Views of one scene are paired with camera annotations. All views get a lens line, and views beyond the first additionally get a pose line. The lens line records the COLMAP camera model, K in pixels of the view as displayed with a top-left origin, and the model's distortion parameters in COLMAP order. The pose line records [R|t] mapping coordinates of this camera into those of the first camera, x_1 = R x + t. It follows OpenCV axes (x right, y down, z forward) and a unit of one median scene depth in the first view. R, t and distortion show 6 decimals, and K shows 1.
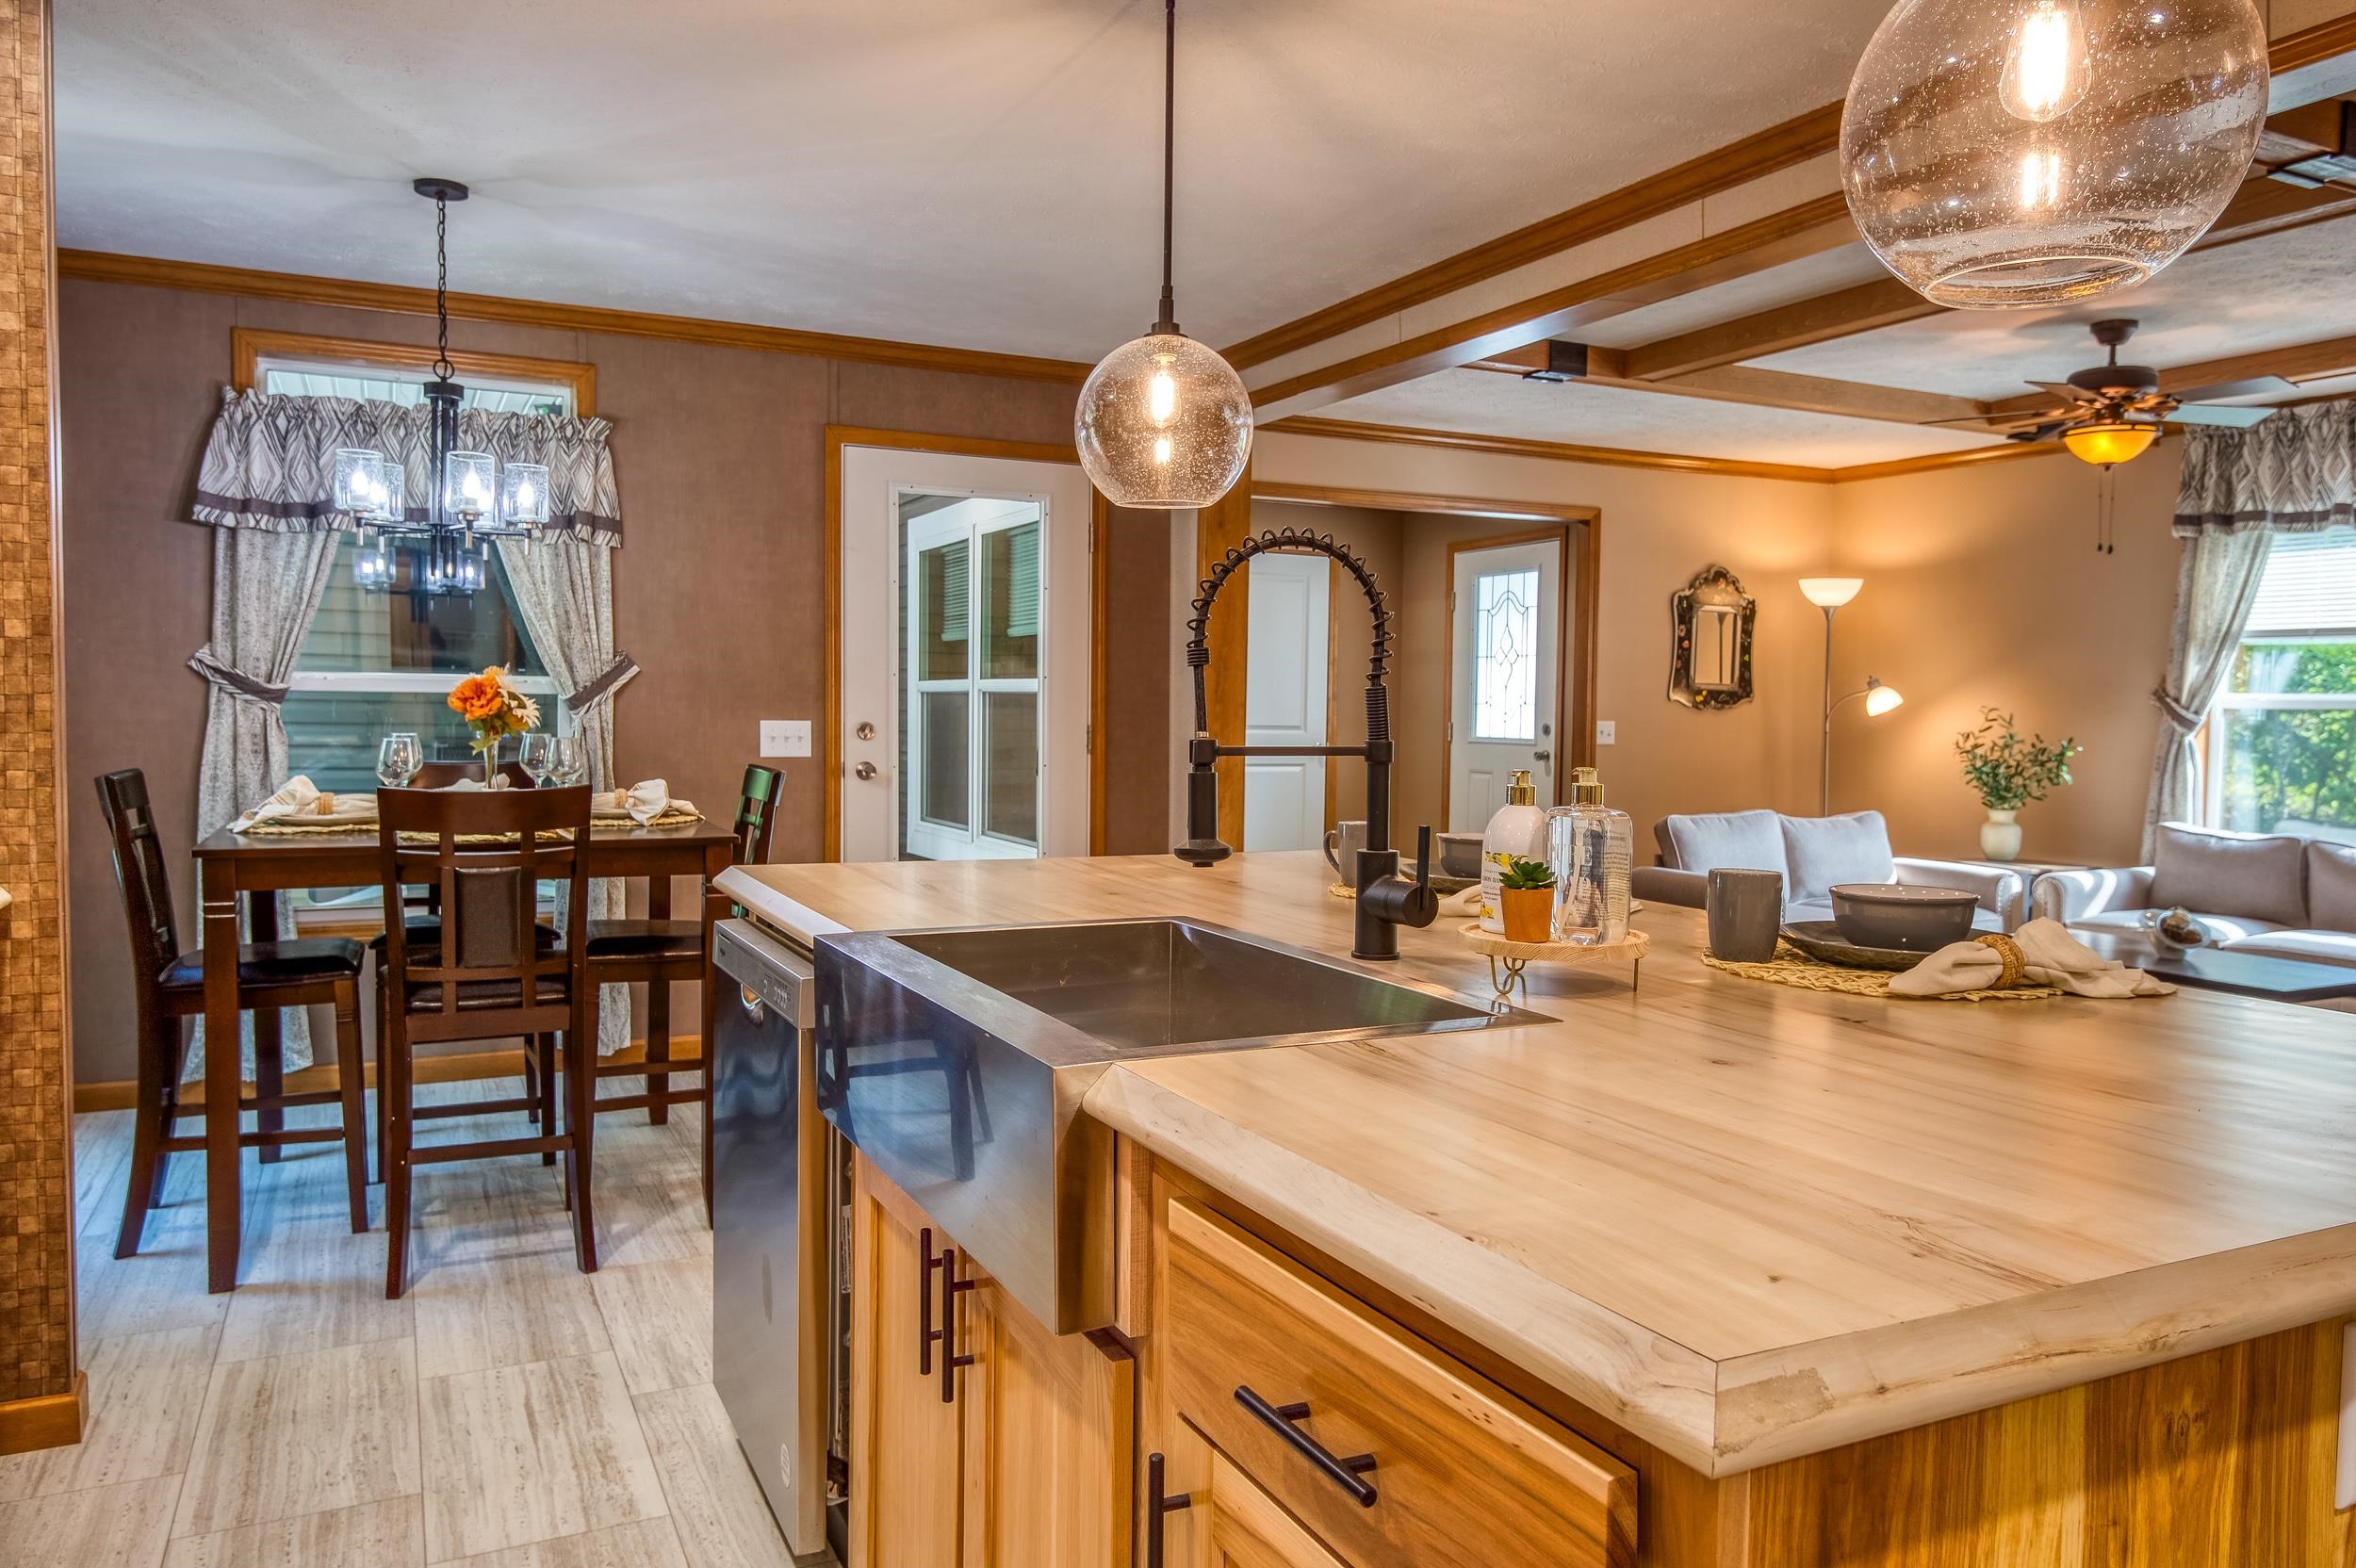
lens RADIAL K [[1610.2, 0, 1178.0], [0, 1610.2, 784.0], [0, 0, 1]] dist [0.016065, 0.000766]
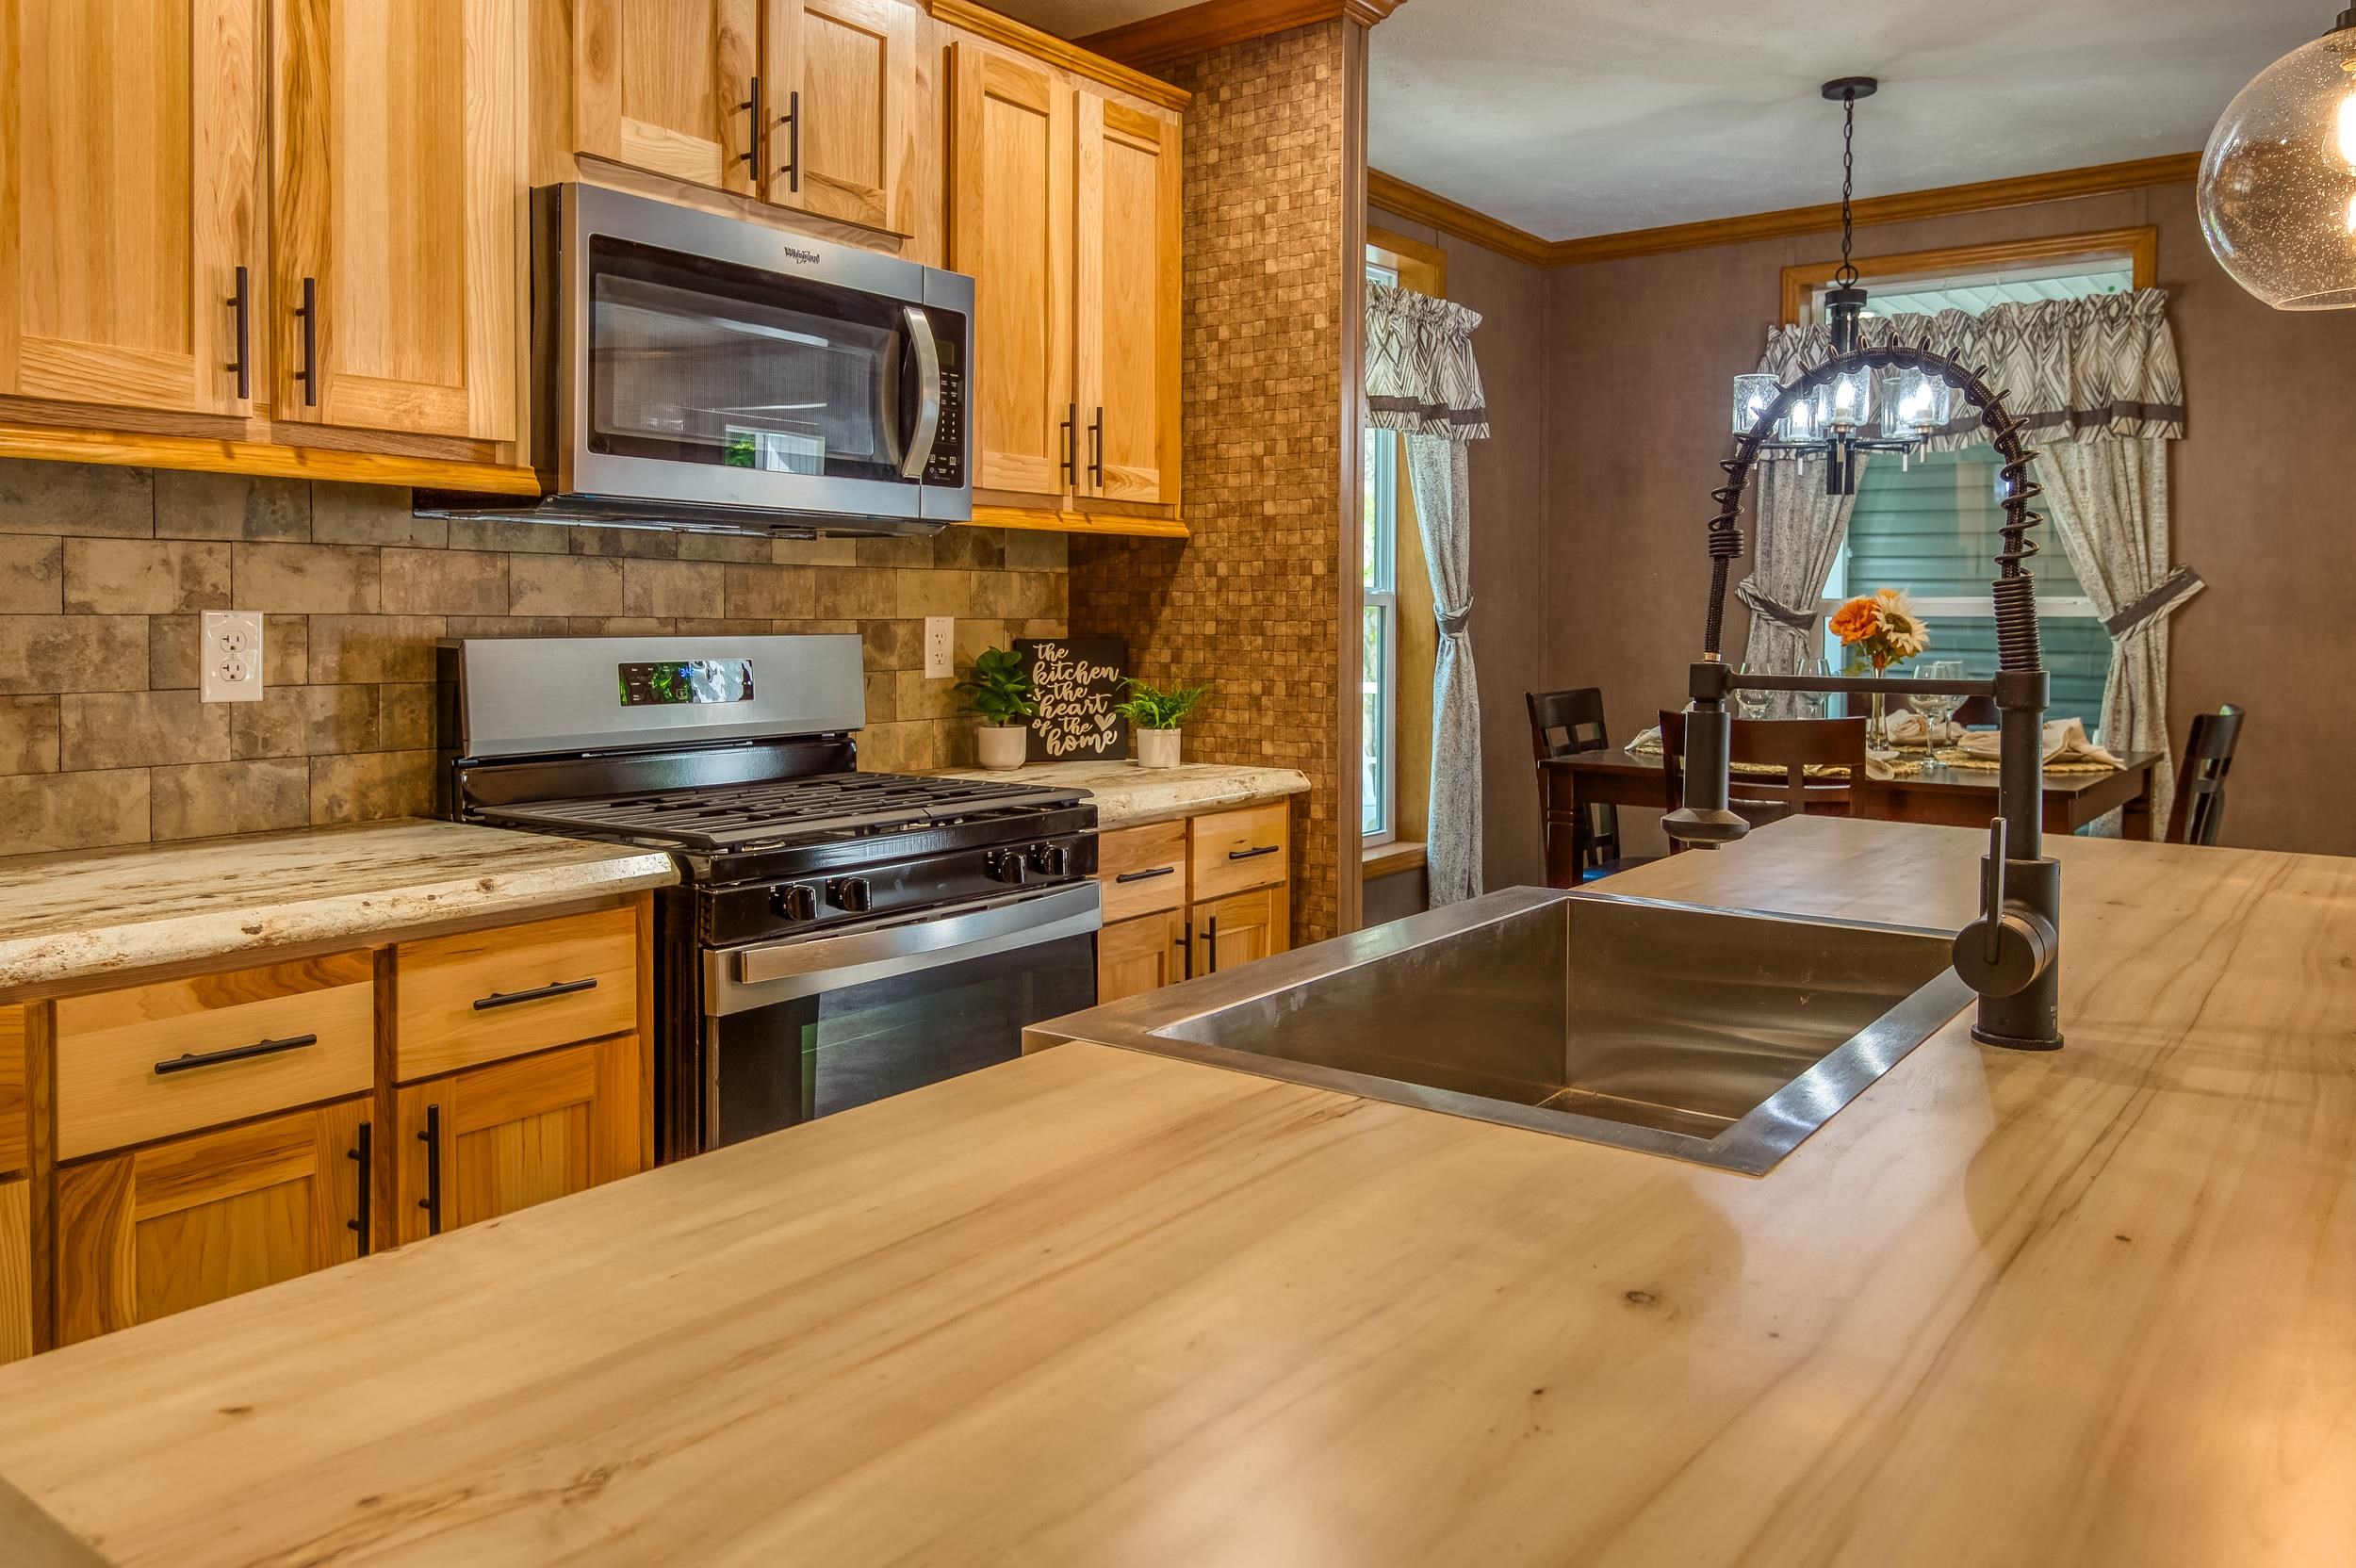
lens RADIAL K [[1705.4, 0, 1234.6], [0, 1705.4, 653.2], [0, 0, 1]] dist [0.044429, -0.054940]
pose [[0.476479, 0.007157, -0.879157, 0.207794], [-0.041270, 0.999047, -0.014234, -0.004912], [0.878217, 0.043064, 0.476320, 0.171317]]
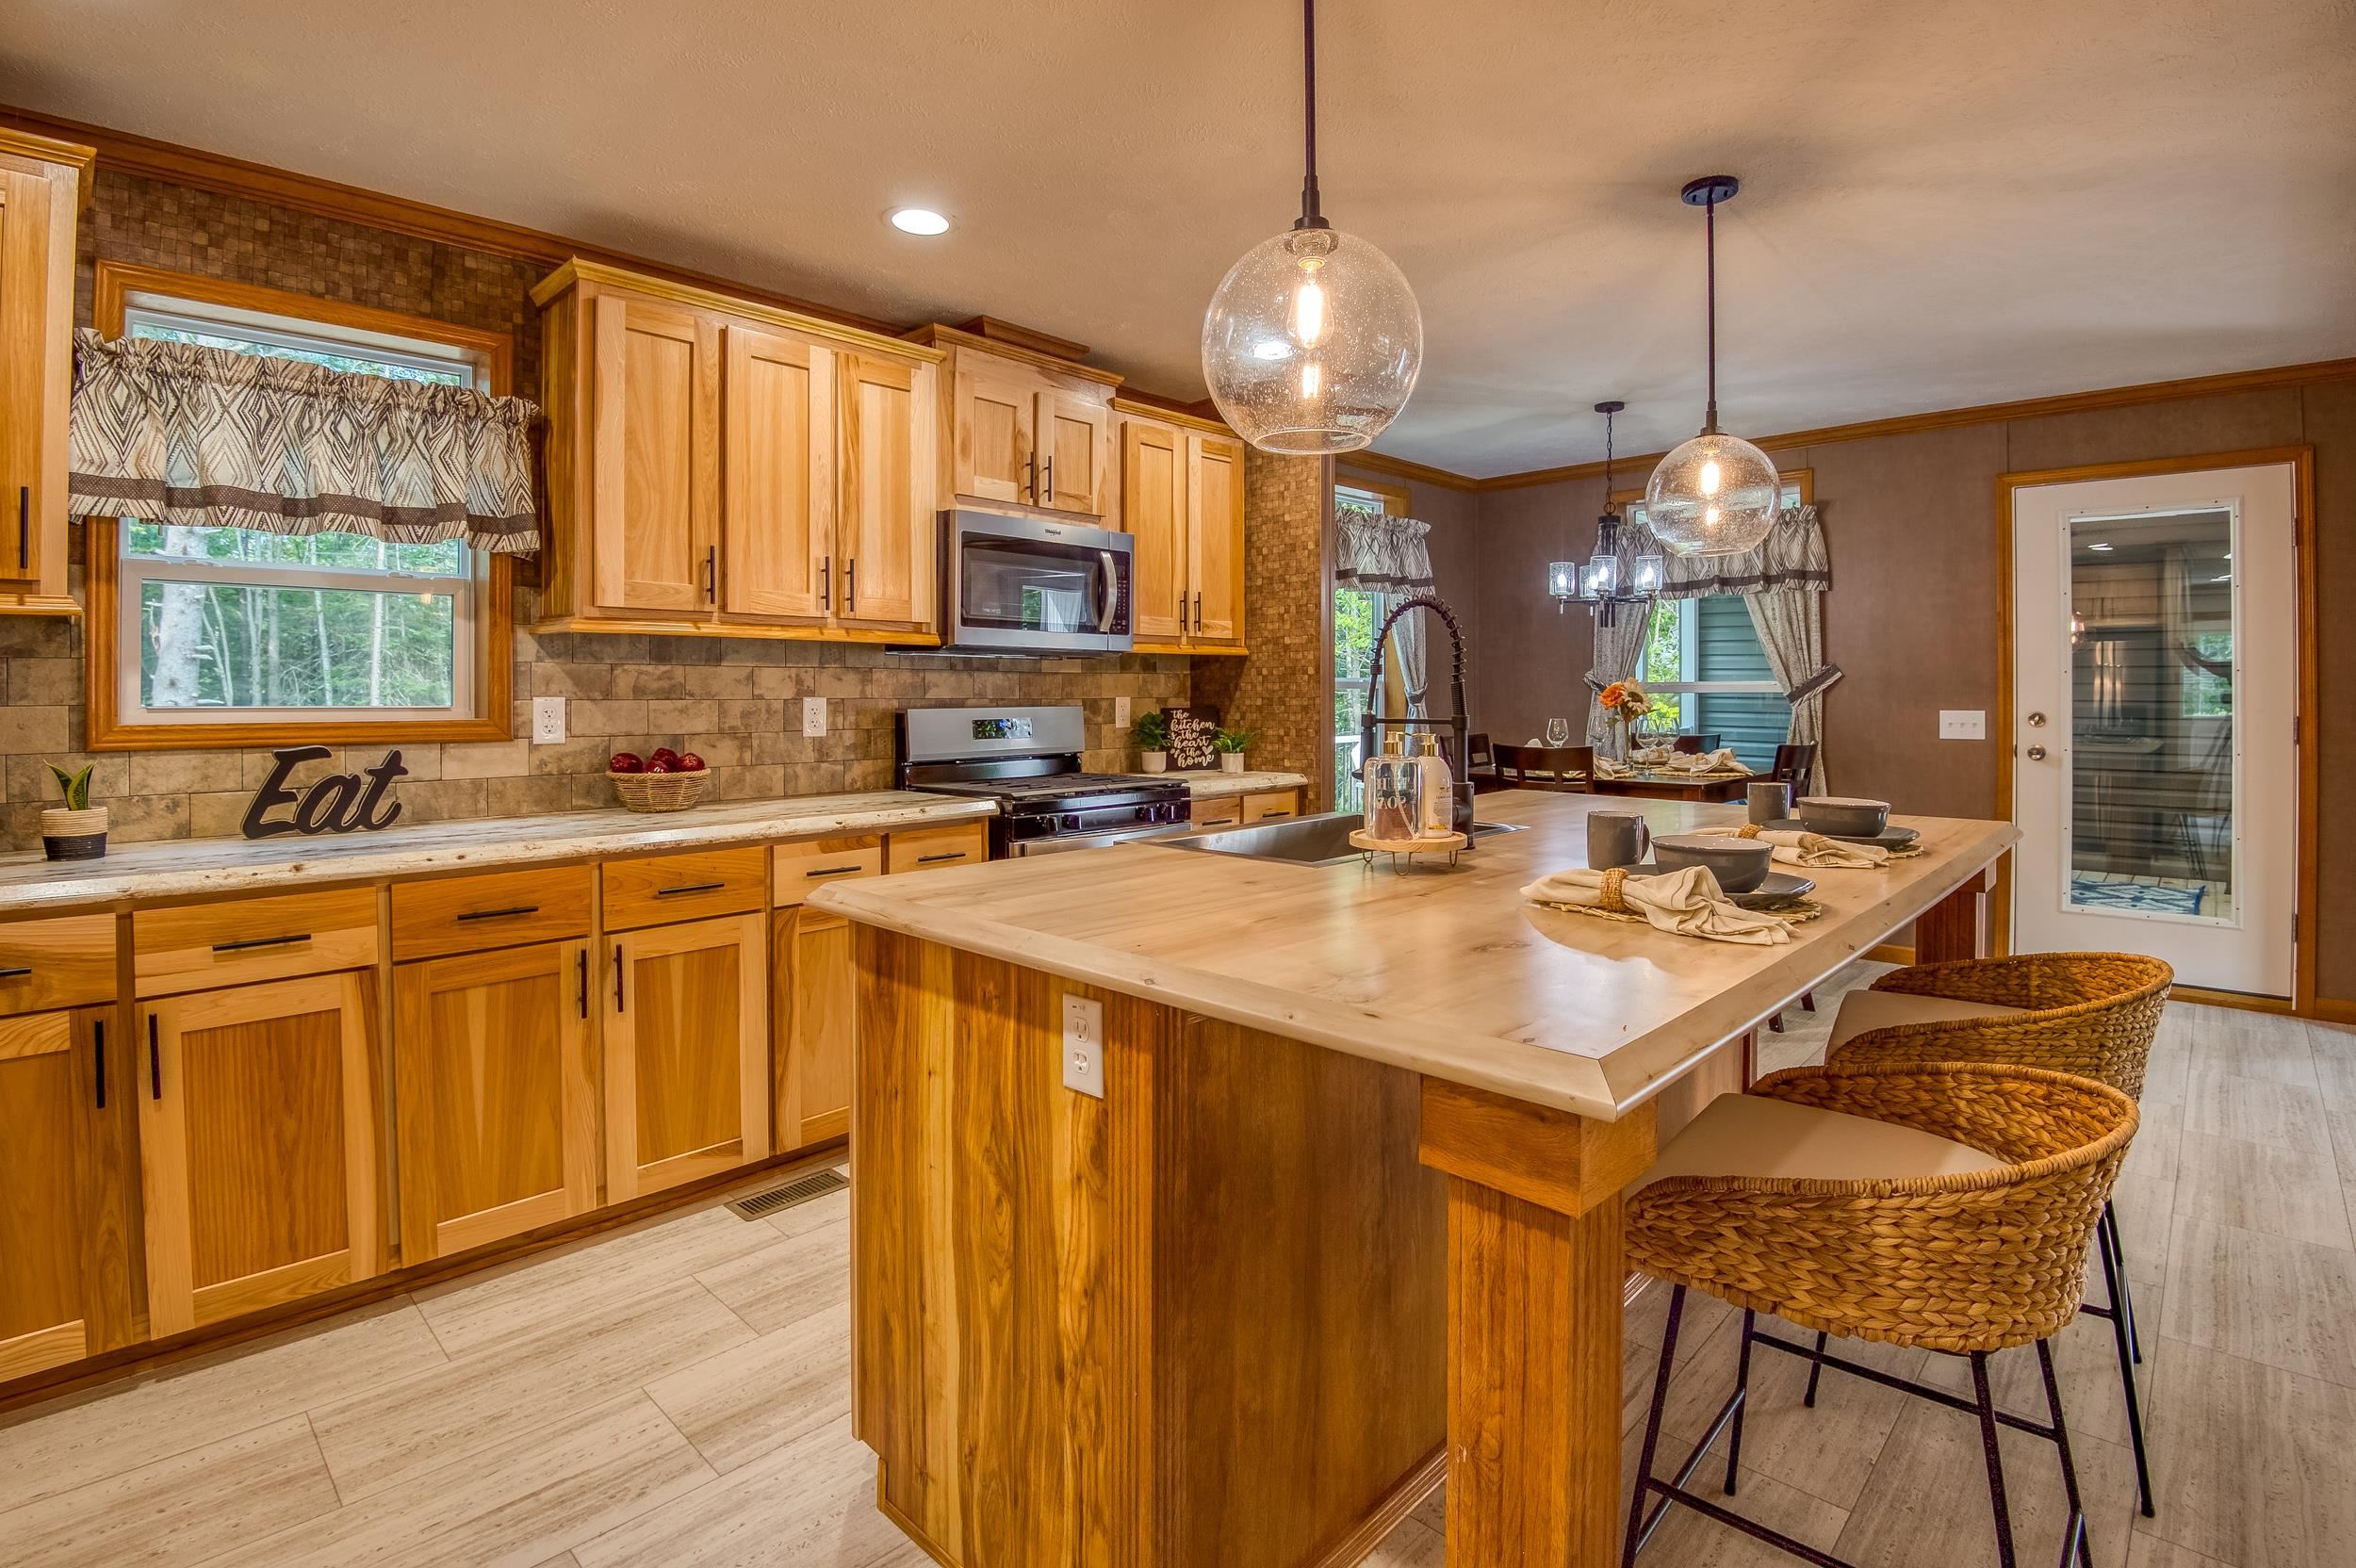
lens RADIAL K [[1124.7, 0, 1172.4], [0, 1124.7, 699.5], [0, 0, 1]] dist [0.001912, -0.022831]
pose [[0.331960, -0.009989, -0.943241, 0.425359], [-0.039097, 0.998939, -0.024338, -0.001778], [0.942483, 0.044957, 0.331217, 0.129409]]
